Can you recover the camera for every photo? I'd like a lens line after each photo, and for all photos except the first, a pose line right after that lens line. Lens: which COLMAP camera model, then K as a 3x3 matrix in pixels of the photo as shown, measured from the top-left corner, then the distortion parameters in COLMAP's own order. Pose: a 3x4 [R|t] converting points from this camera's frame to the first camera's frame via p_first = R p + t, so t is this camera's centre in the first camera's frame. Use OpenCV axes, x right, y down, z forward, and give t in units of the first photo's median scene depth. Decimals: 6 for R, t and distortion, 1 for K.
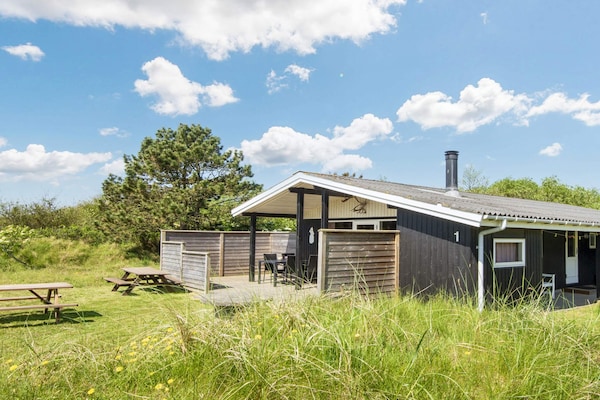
lens RADIAL K [[473.7, 0, 346.3], [0, 473.7, 207.4], [0, 0, 1]] dist [0.022819, -0.014408]
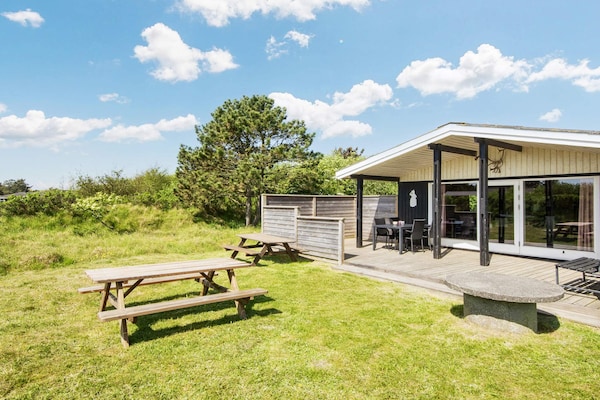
lens RADIAL K [[370.5, 0, 298.3], [0, 370.5, 200.9], [0, 0, 1]] dist [0.014574, -0.007933]
pose [[0.998601, -0.009466, -0.052018, -0.255486], [0.012384, 0.998351, 0.056054, 0.018251], [0.051401, -0.056620, 0.997072, 0.233764]]
